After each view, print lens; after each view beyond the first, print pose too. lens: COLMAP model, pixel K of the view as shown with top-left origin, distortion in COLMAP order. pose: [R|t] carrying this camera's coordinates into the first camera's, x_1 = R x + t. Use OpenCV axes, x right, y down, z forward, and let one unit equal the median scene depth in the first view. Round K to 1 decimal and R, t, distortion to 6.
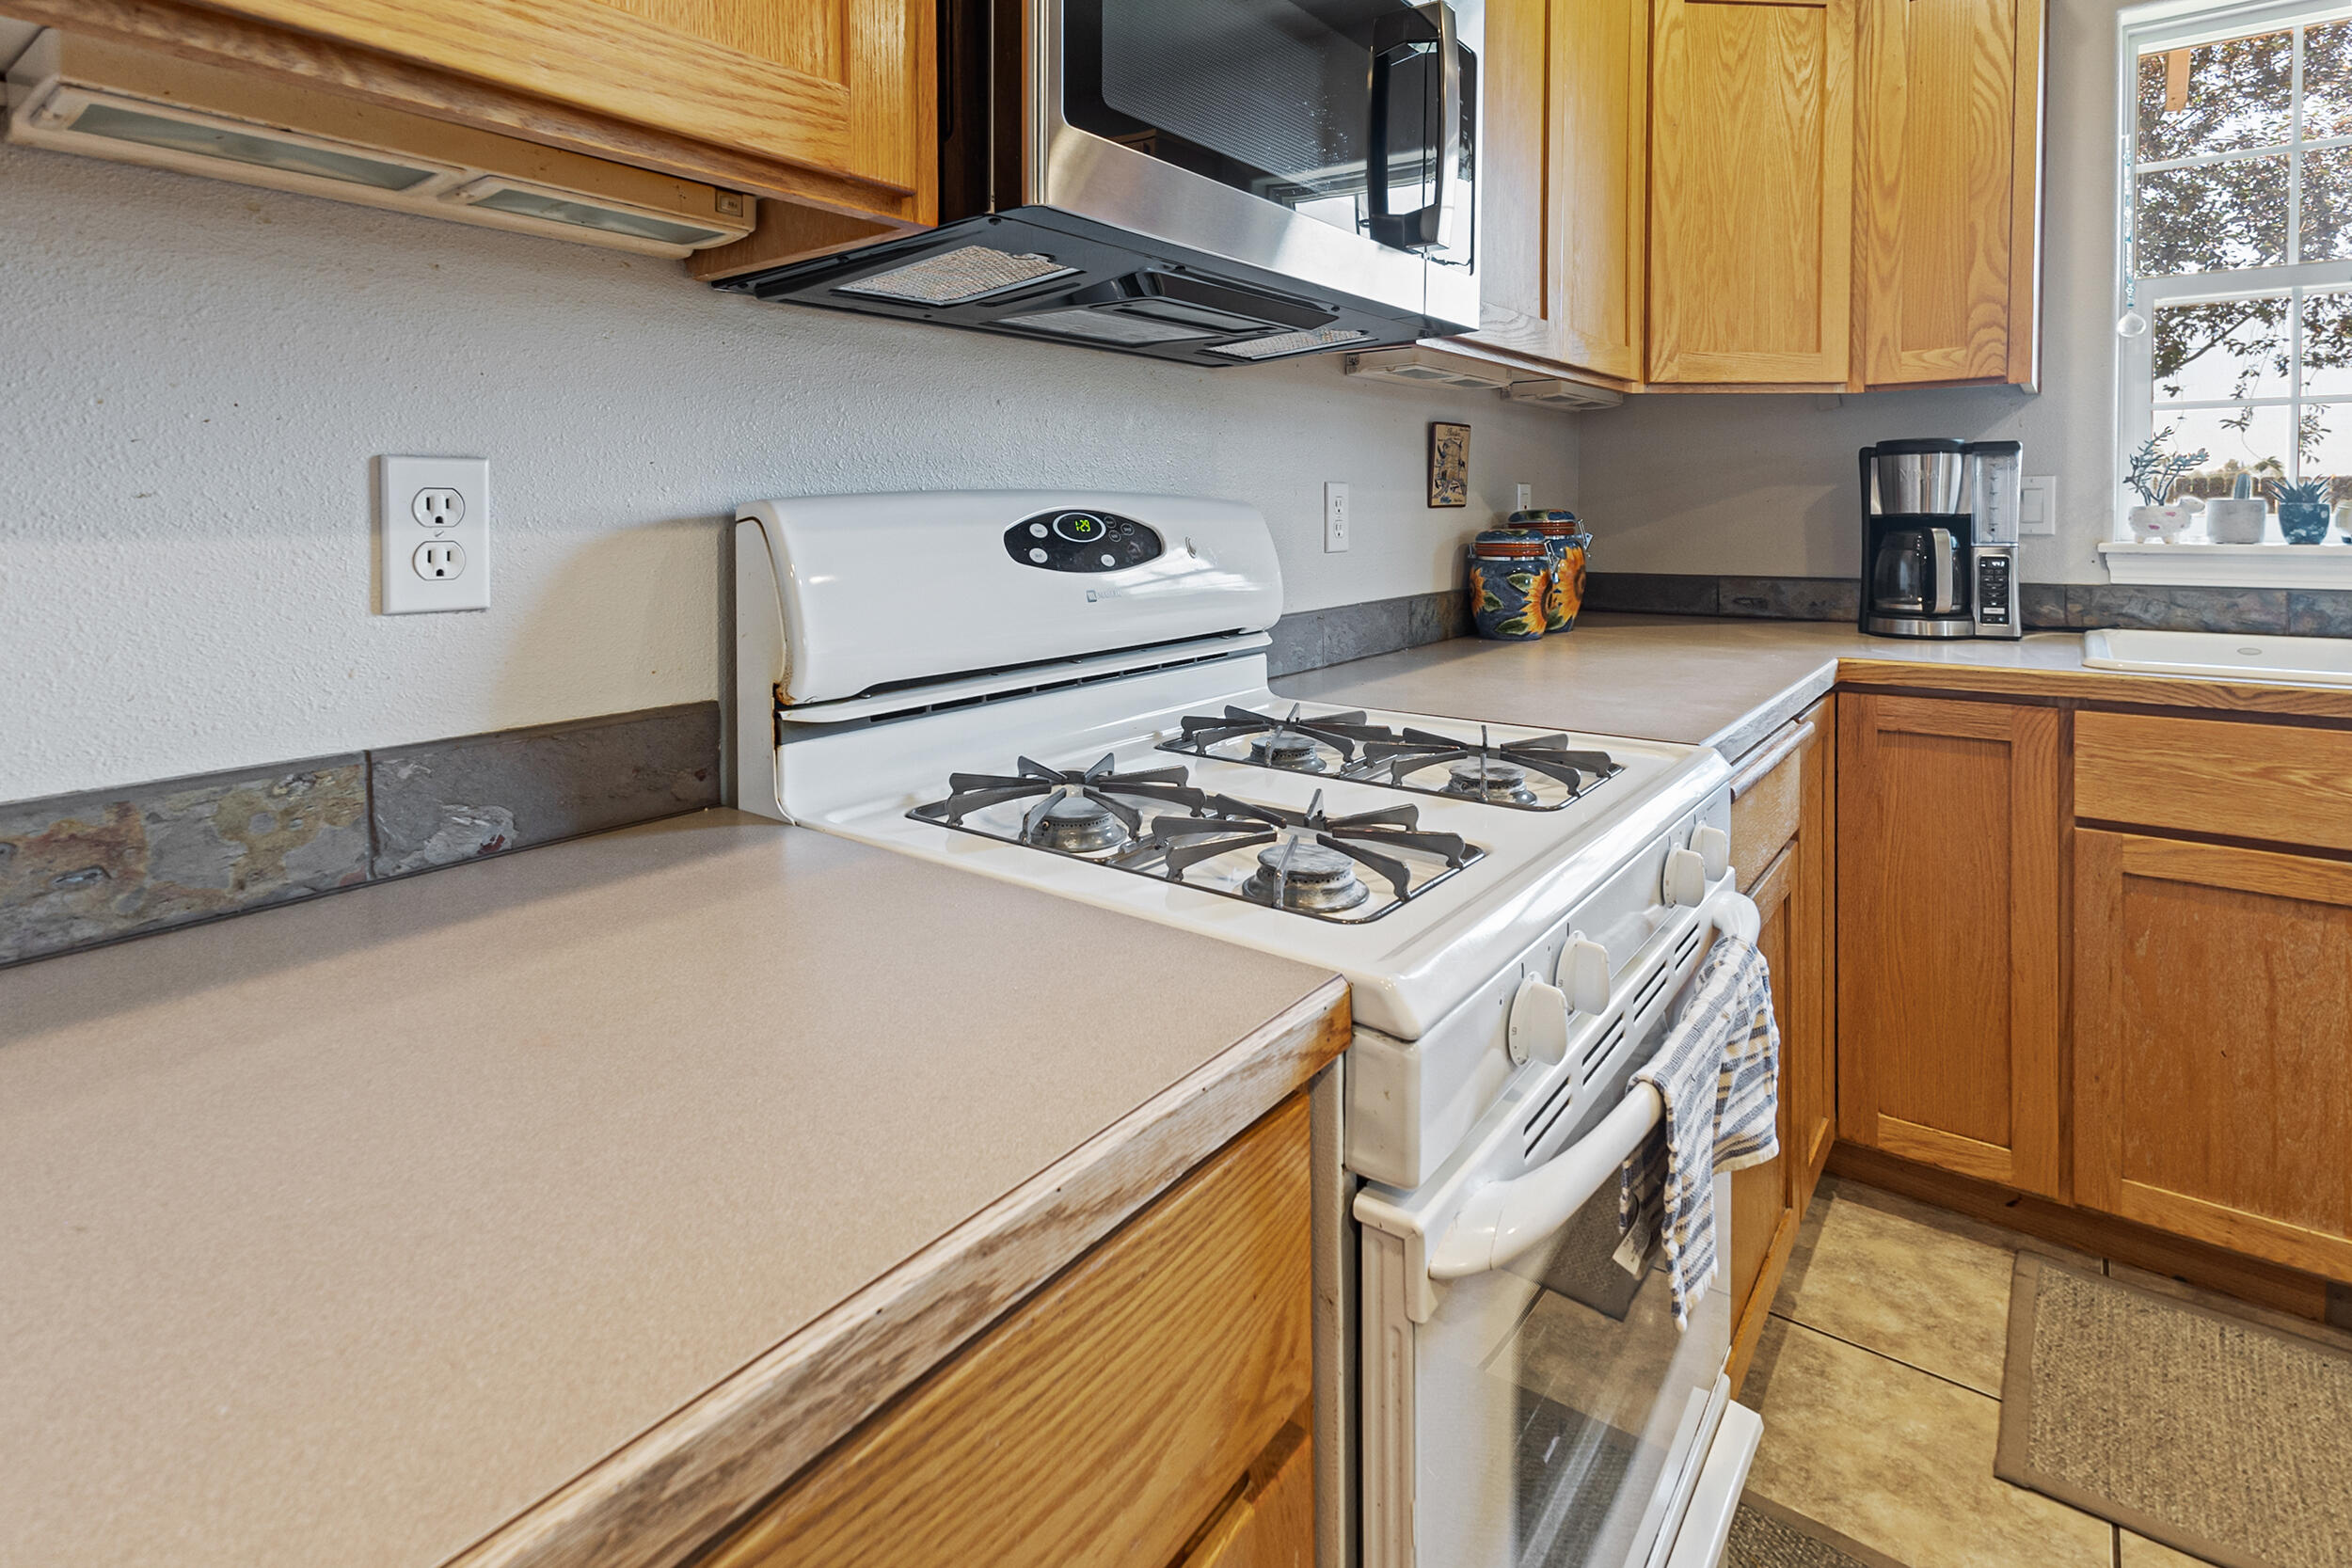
lens RADIAL K [[1116.1, 0, 1130.5], [0, 1116.1, 548.8], [0, 0, 1]] dist [0.024026, -0.001184]
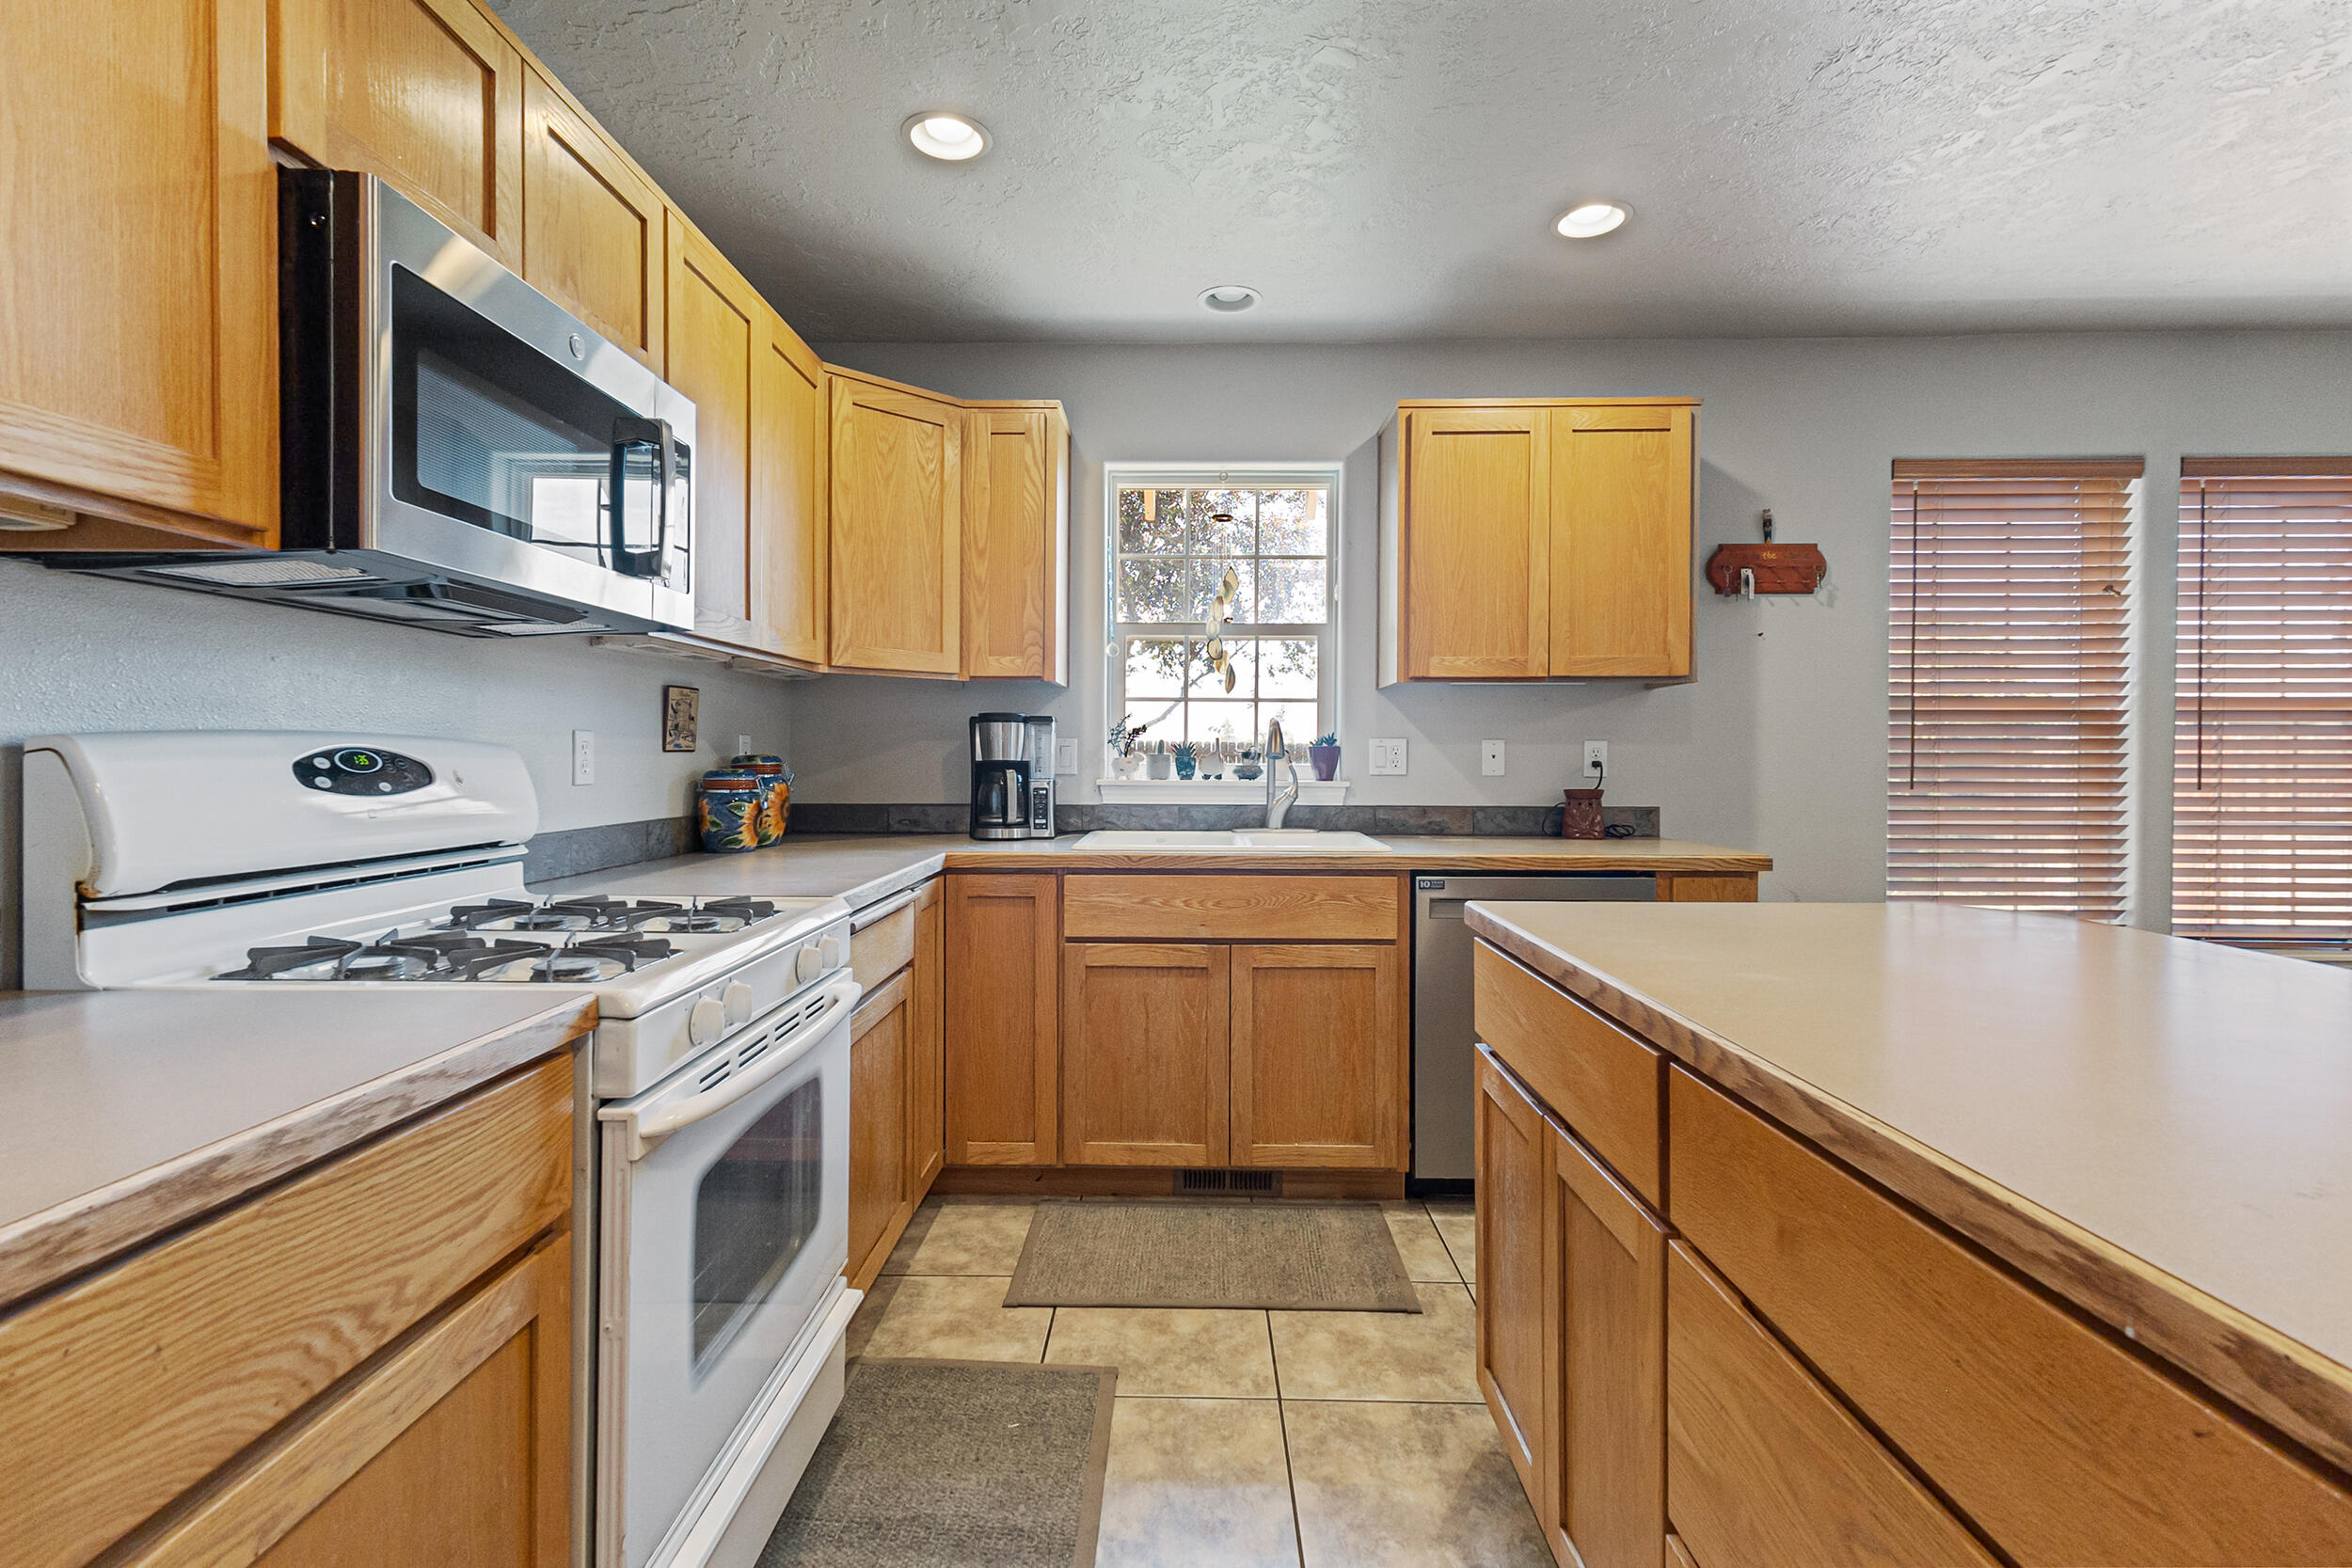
lens RADIAL K [[1116.1, 0, 1192.1], [0, 1116.1, 762.9], [0, 0, 1]] dist [0.024026, -0.001184]
pose [[0.773921, 0.007797, 0.633234, -0.095841], [0.012528, 0.999540, -0.027619, 0.023122], [-0.633159, 0.029308, 0.773467, -0.460654]]
